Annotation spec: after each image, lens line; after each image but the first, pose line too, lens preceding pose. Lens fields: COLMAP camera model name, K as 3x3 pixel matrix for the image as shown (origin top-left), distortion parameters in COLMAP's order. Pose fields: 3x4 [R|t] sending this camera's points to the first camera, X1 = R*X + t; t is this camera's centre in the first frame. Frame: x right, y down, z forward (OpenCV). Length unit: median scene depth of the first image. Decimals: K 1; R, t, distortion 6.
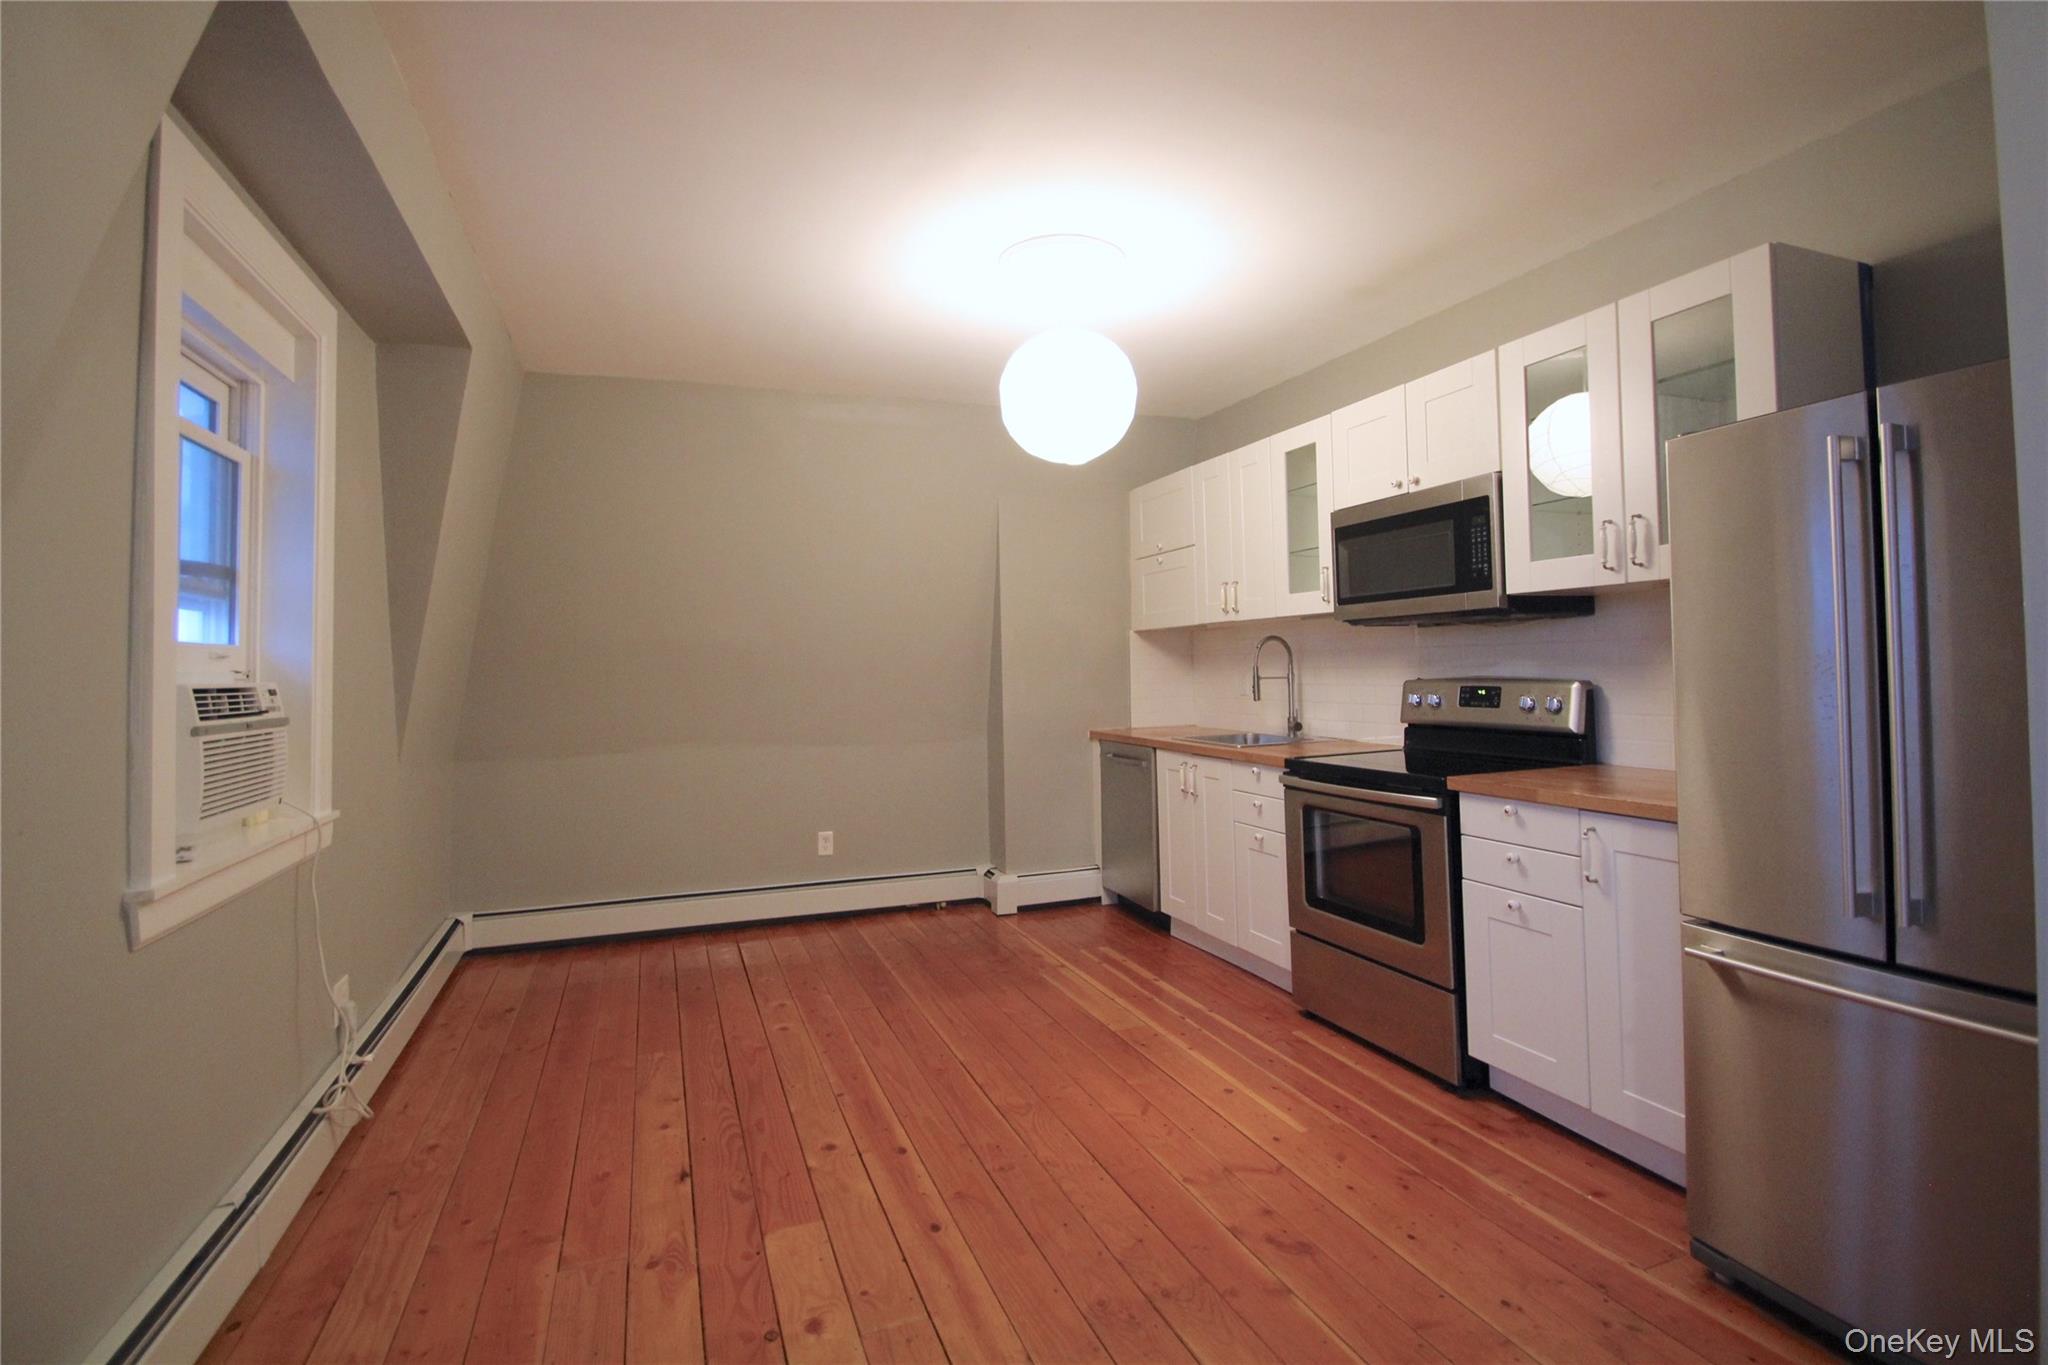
lens RADIAL K [[951.0, 0, 1018.0], [0, 951.0, 646.4], [0, 0, 1]] dist [0.016008, -0.020510]
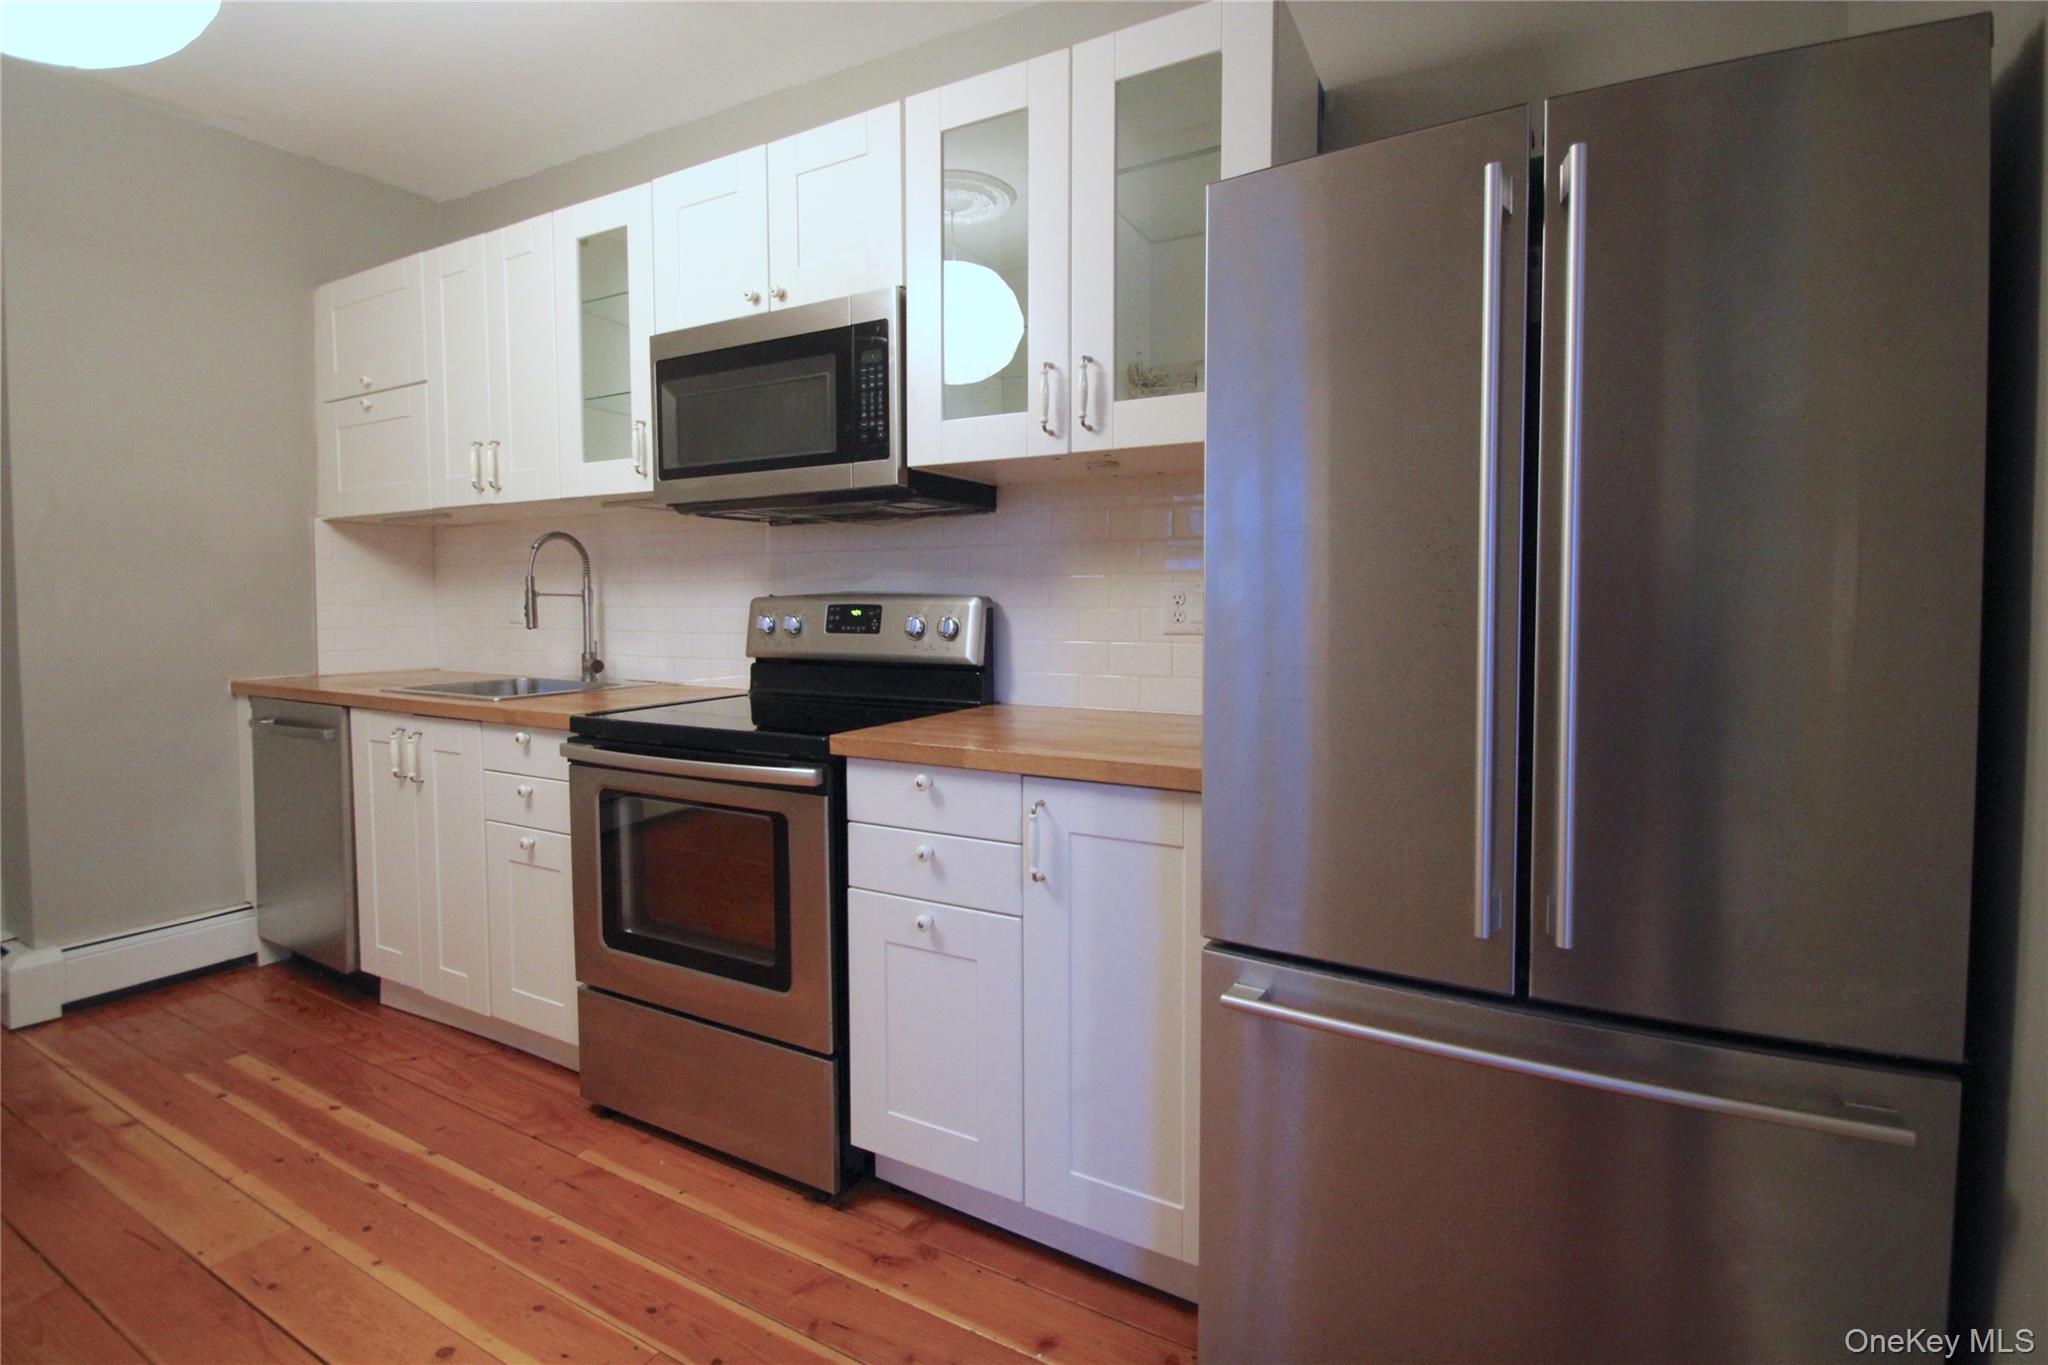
lens RADIAL K [[951.0, 0, 1018.0], [0, 951.0, 646.4], [0, 0, 1]] dist [0.016008, -0.020510]
pose [[0.769658, -0.008169, 0.638404, 0.108980], [-0.030798, 0.998279, 0.049903, 0.032204], [-0.637713, -0.058070, 0.768082, 0.341670]]
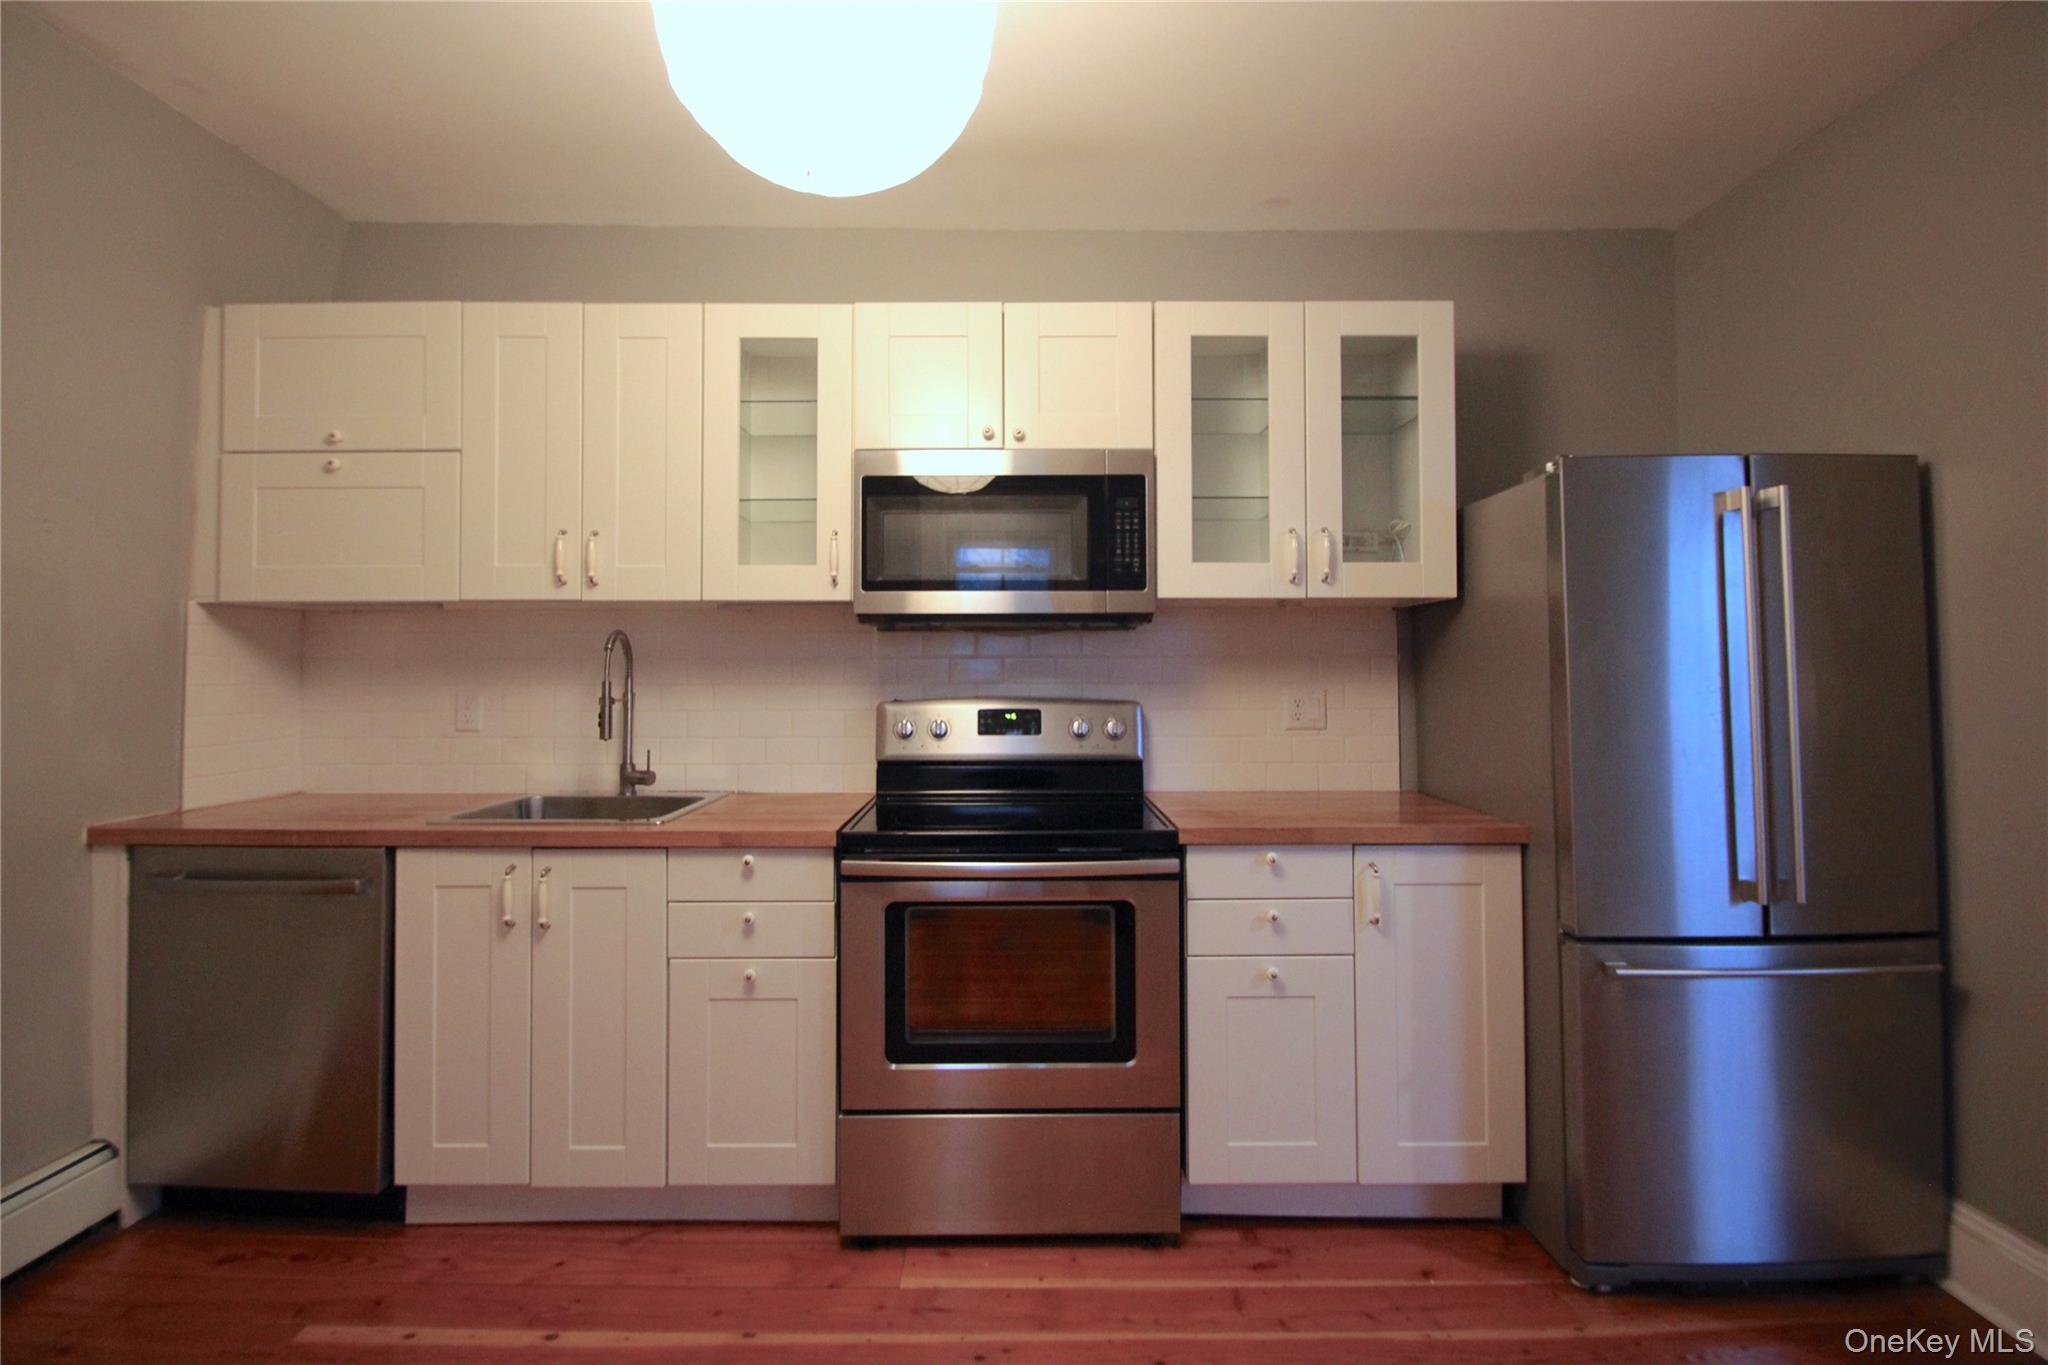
lens RADIAL K [[951.0, 0, 1018.0], [0, 951.0, 646.4], [0, 0, 1]] dist [0.016008, -0.020510]
pose [[0.353843, 0.046949, 0.934126, -0.256662], [-0.027192, 0.998834, -0.039901, 0.020336], [-0.934909, -0.011282, 0.354707, 0.684580]]
